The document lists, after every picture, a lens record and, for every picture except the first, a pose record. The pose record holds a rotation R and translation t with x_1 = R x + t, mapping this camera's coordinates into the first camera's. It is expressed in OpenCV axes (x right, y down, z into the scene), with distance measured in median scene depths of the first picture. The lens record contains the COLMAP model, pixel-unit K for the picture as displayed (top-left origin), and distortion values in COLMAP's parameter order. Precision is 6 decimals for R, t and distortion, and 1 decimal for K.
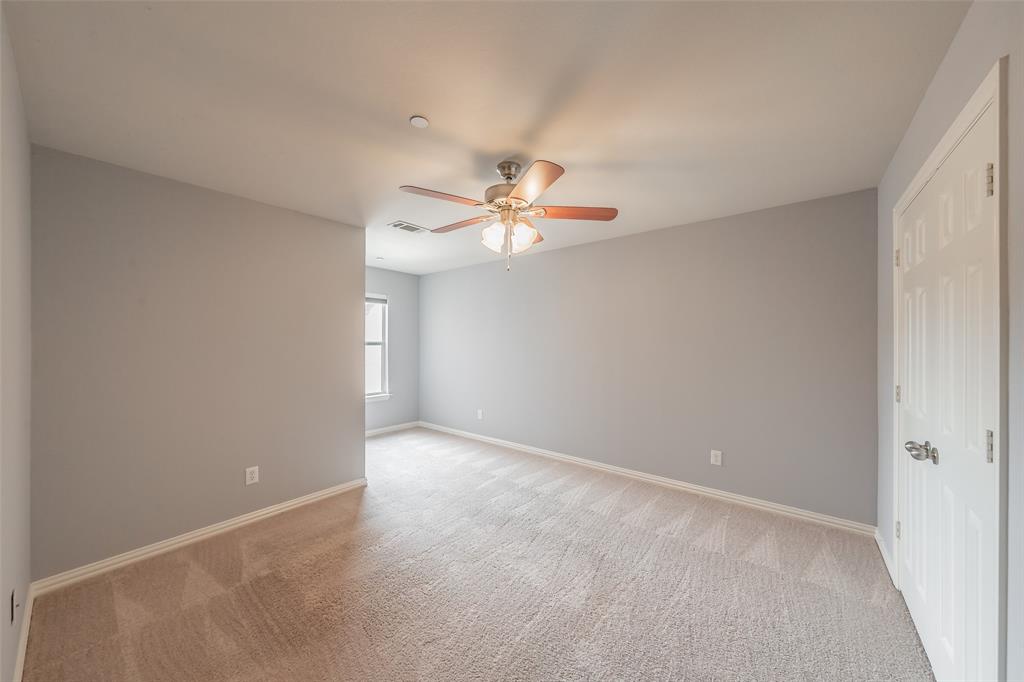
lens RADIAL K [[360.2, 0, 505.2], [0, 360.2, 341.7], [0, 0, 1]] dist [-0.000160, -0.000052]
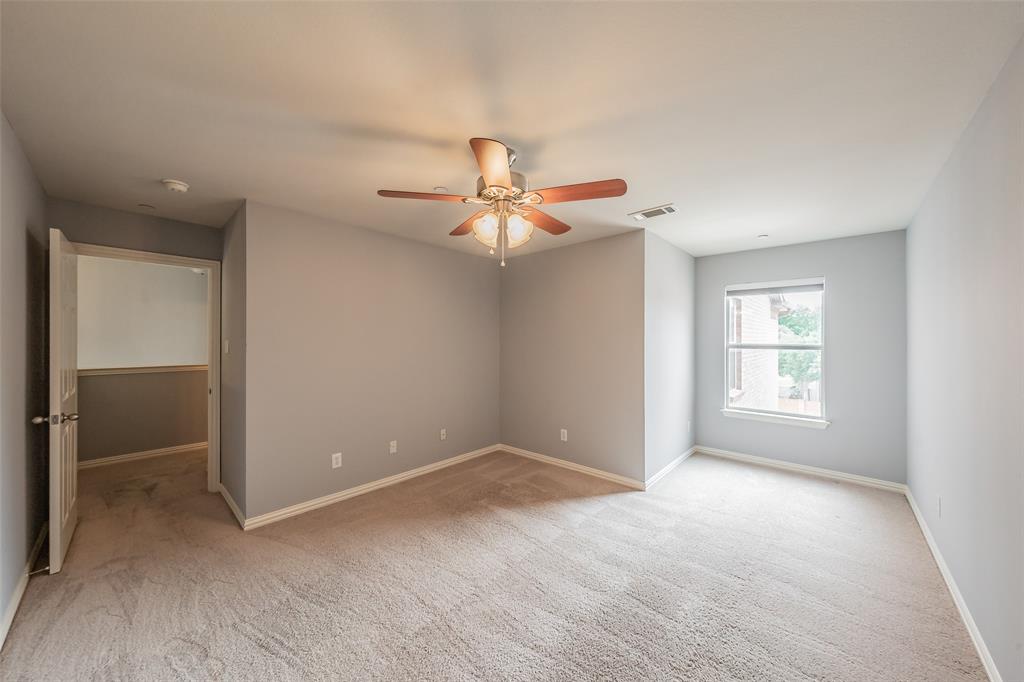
lens RADIAL K [[345.9, 0, 512.0], [0, 345.9, 341.0], [0, 0, 1]] dist [0.000344, -0.000116]
pose [[-0.040798, -0.001123, -0.999167, 0.875045], [-0.004044, 0.999991, -0.000959, -0.009284], [0.999159, 0.004001, -0.040802, 1.048367]]
